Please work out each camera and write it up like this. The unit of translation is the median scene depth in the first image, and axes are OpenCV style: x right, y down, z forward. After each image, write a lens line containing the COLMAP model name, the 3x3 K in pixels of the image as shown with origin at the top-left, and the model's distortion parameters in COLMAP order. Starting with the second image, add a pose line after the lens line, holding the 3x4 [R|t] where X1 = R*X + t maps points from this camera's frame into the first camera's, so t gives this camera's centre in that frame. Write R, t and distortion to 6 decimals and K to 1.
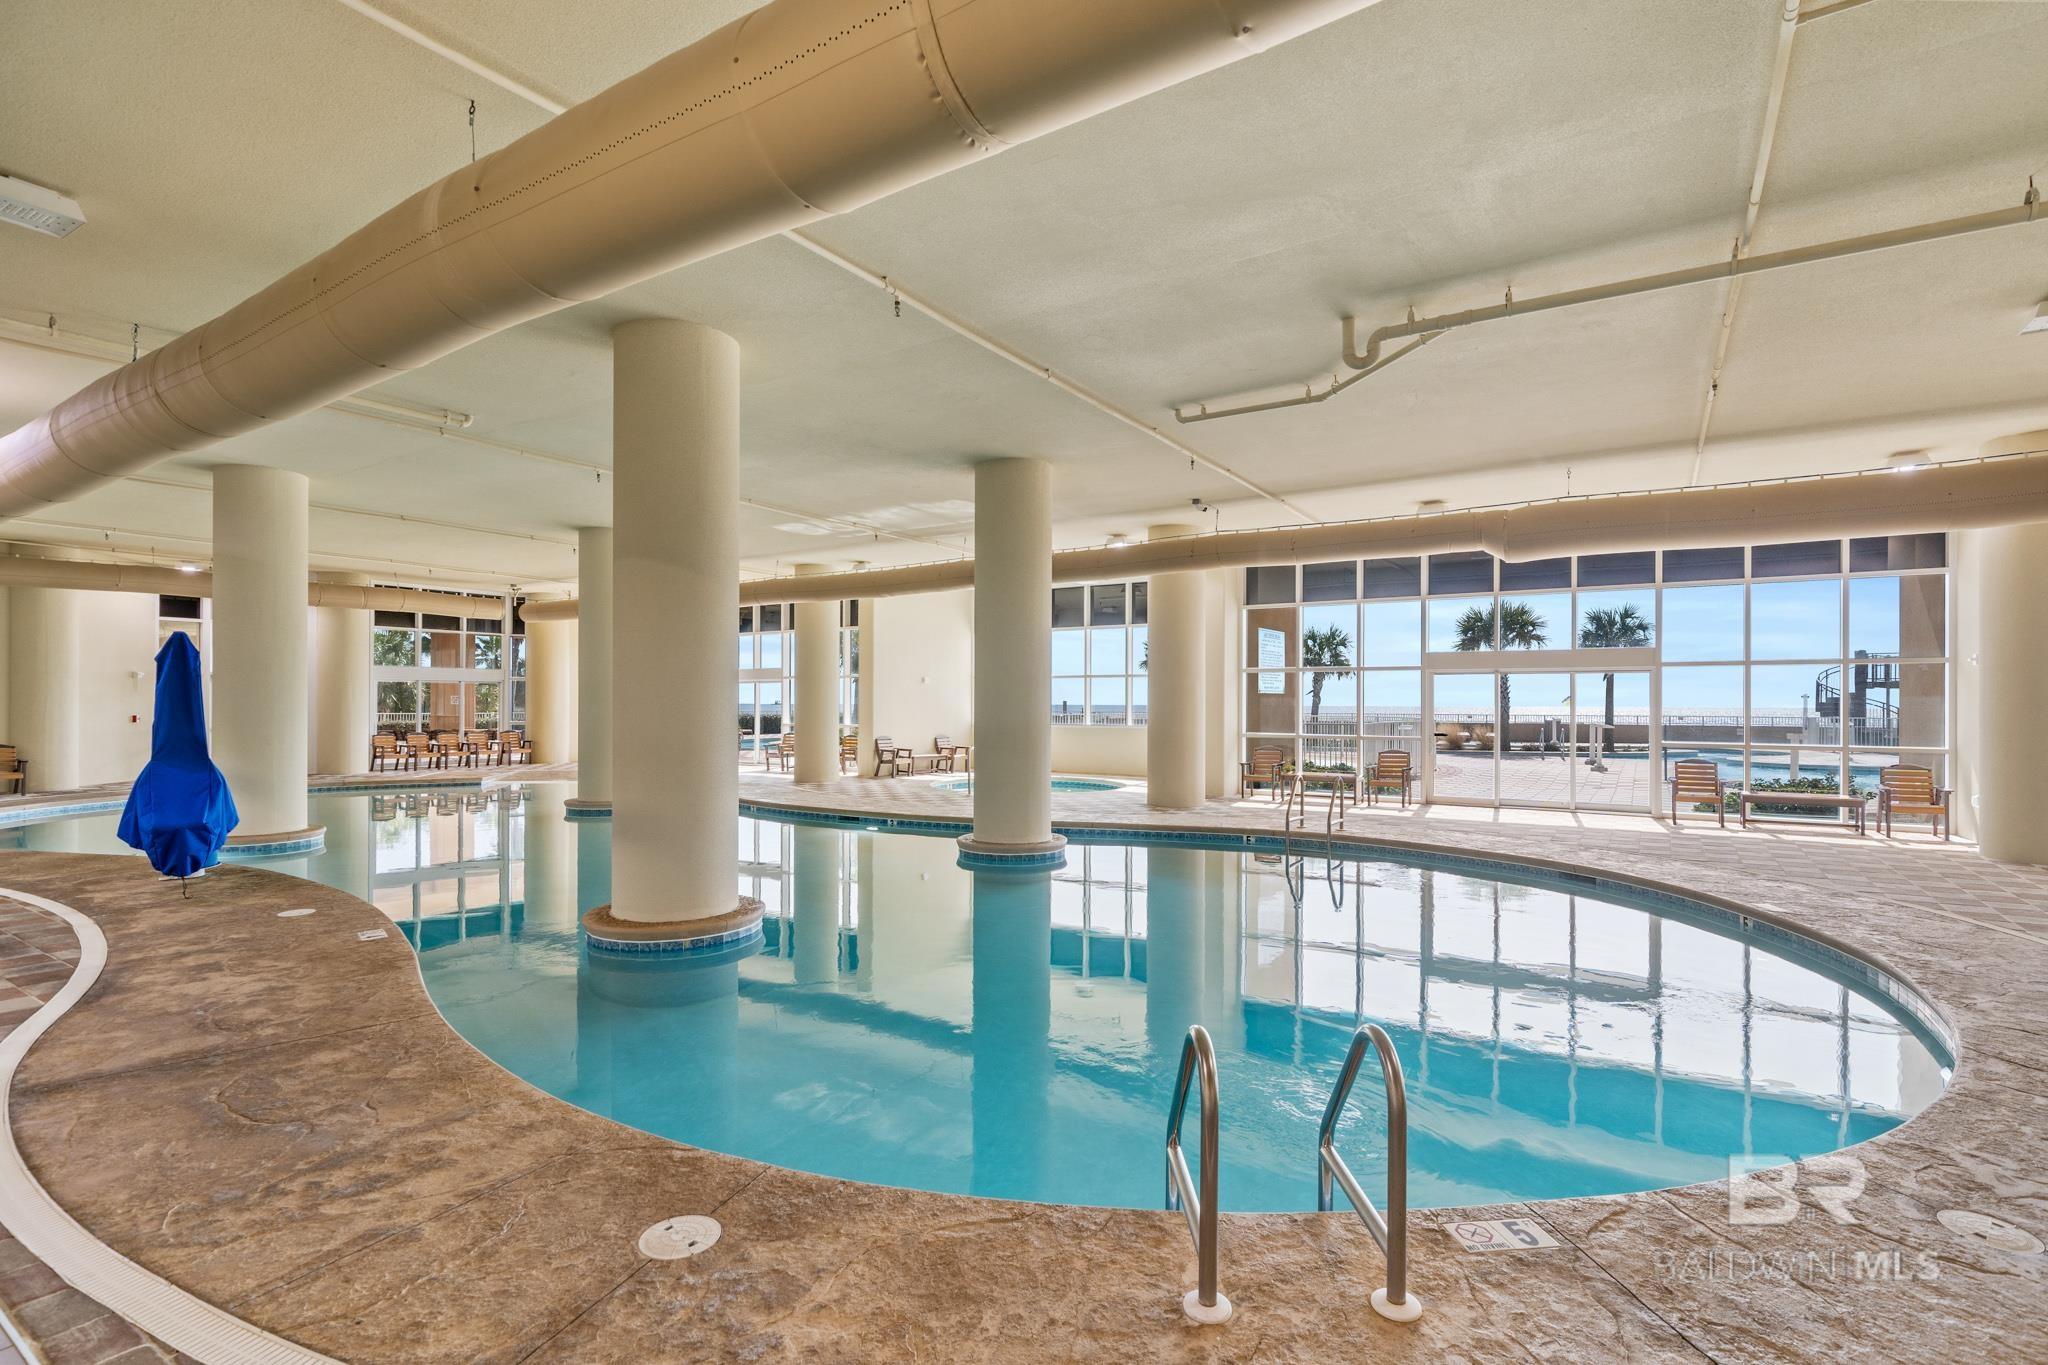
lens RADIAL K [[956.3, 0, 1020.8], [0, 956.3, 690.7], [0, 0, 1]] dist [-0.011342, 0.000051]
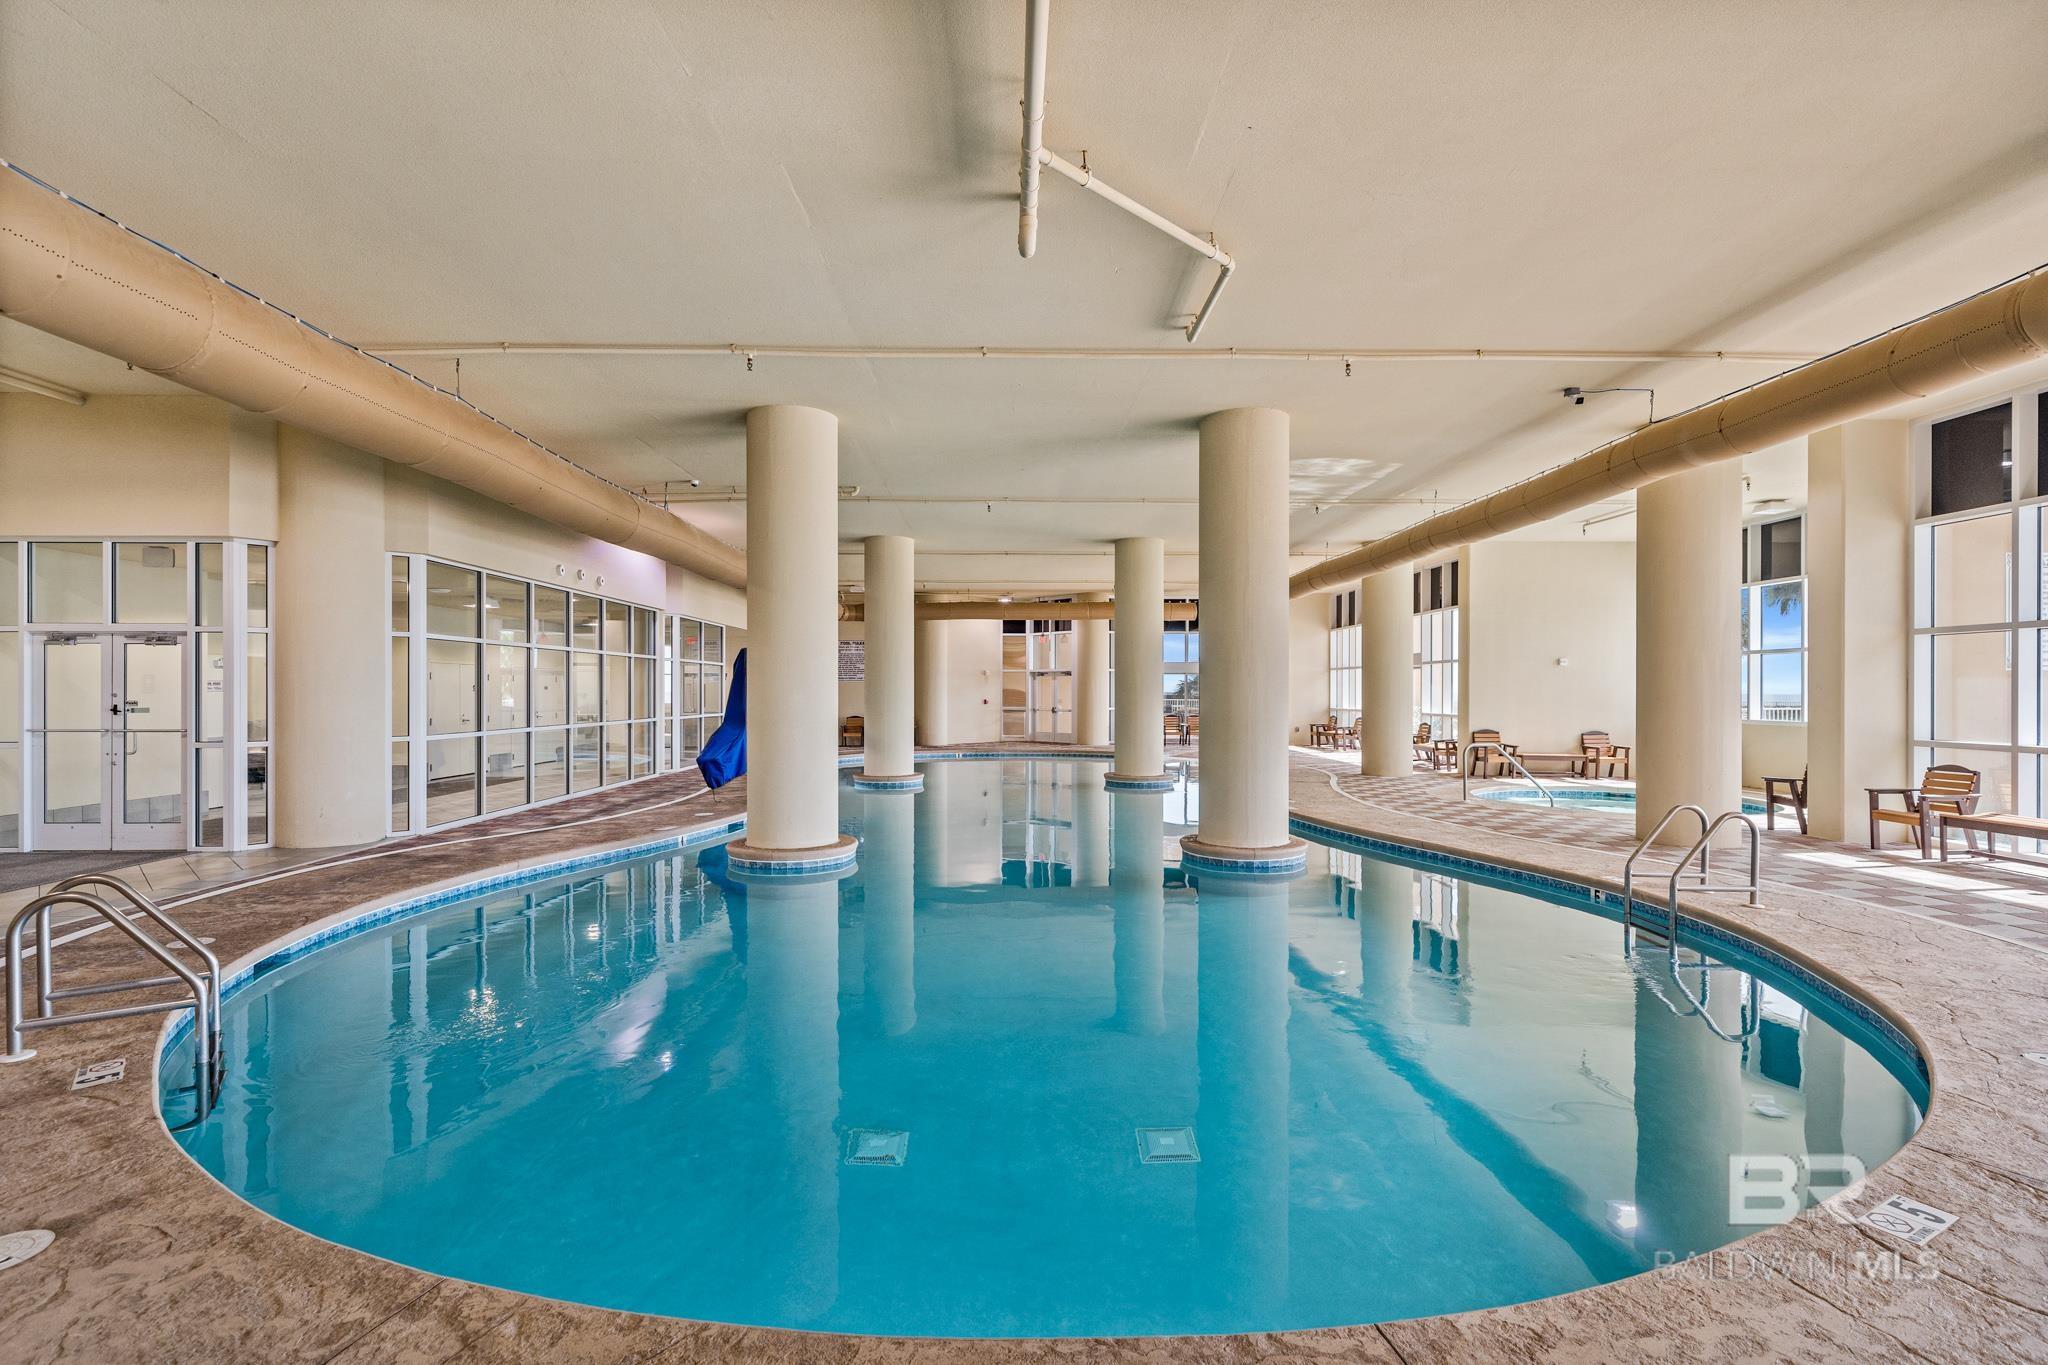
lens RADIAL K [[956.3, 0, 1015.3], [0, 956.3, 699.3], [0, 0, 1]] dist [-0.011342, 0.000051]
pose [[0.503994, 0.001819, -0.863705, 0.451484], [0.014601, 0.999837, 0.010626, 0.009922], [0.863583, -0.017967, 0.503886, 0.284685]]
